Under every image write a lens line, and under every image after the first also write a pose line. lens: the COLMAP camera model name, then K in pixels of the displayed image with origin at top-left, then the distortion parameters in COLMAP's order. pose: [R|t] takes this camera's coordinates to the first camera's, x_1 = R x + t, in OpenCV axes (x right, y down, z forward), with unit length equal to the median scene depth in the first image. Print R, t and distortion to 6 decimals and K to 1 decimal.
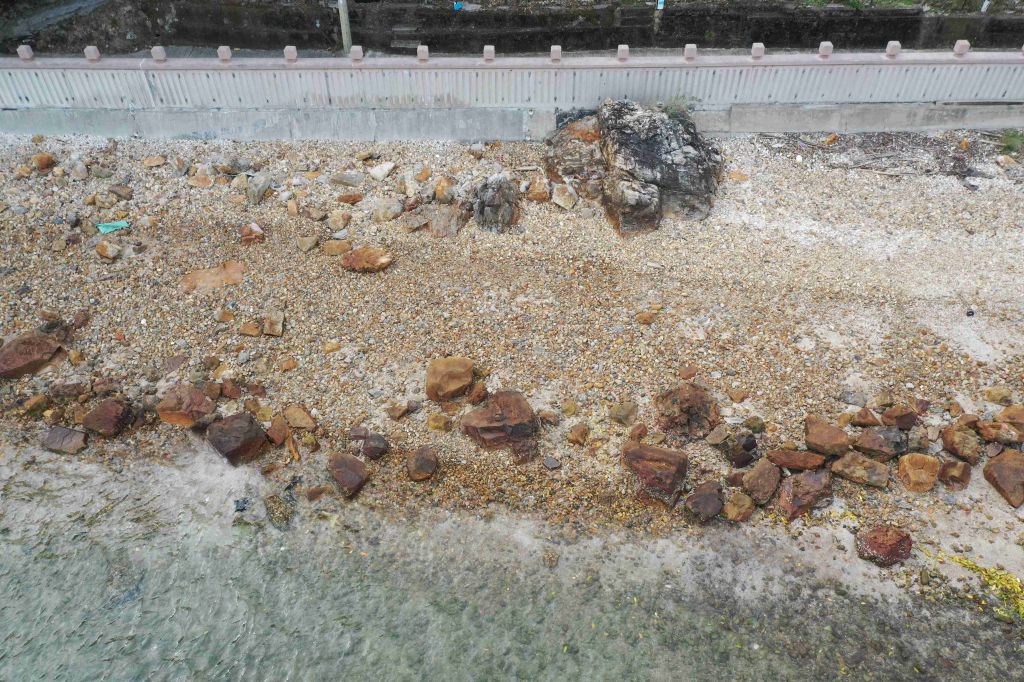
lens RADIAL K [[812.9, 0, 509.1], [0, 812.9, 338.5], [0, 0, 1]] dist [0.016960, -0.002087]
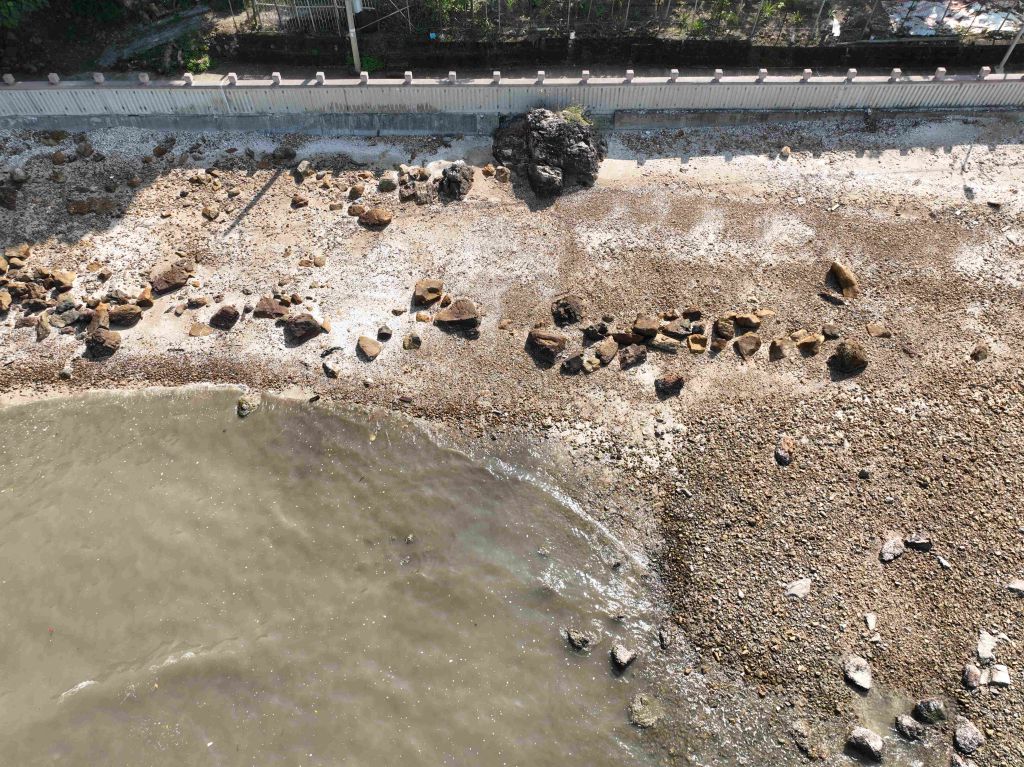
lens RADIAL K [[722.4, 0, 513.2], [0, 722.4, 382.0], [0, 0, 1]] dist [-0.012102, 0.026585]
pose [[0.999946, -0.006454, 0.008164, 0.074193], [0.005131, 0.988229, 0.152898, 0.003992], [-0.009054, -0.152847, 0.988208, -0.408871]]
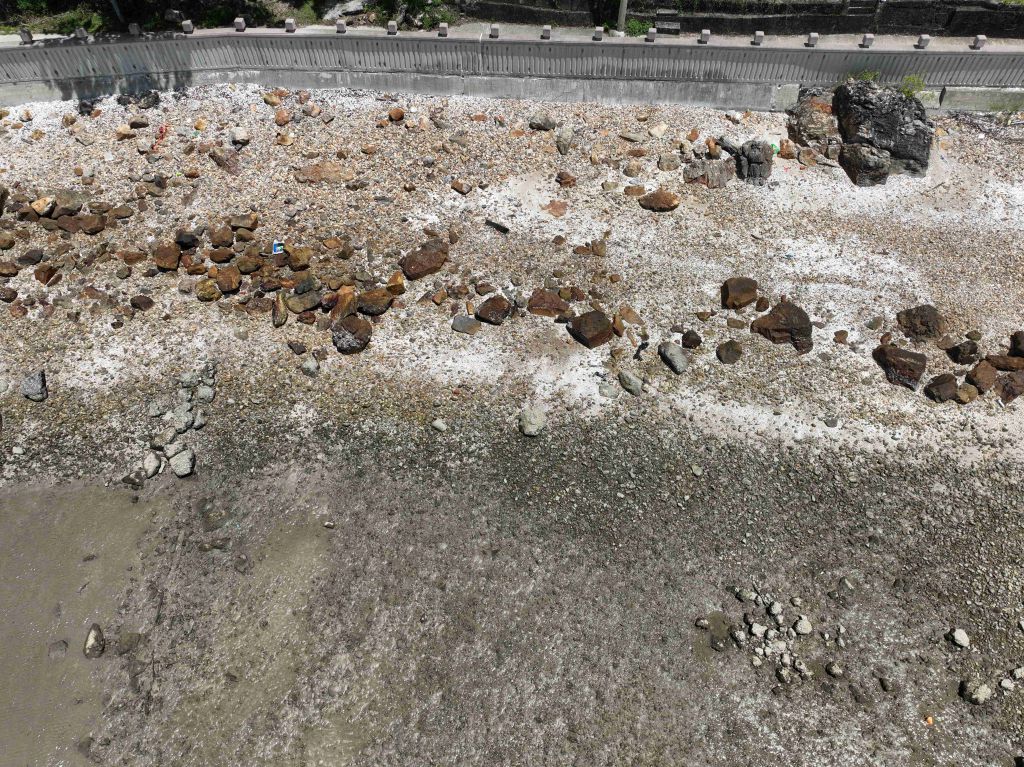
lens RADIAL K [[722.4, 0, 509.1], [0, 722.4, 385.7], [0, 0, 1]] dist [-0.012102, 0.026585]
pose [[0.998158, 0.049438, -0.035170, -0.346739], [-0.044055, 0.989157, 0.140100, 0.042719], [0.041715, -0.138293, 0.989512, -0.194787]]
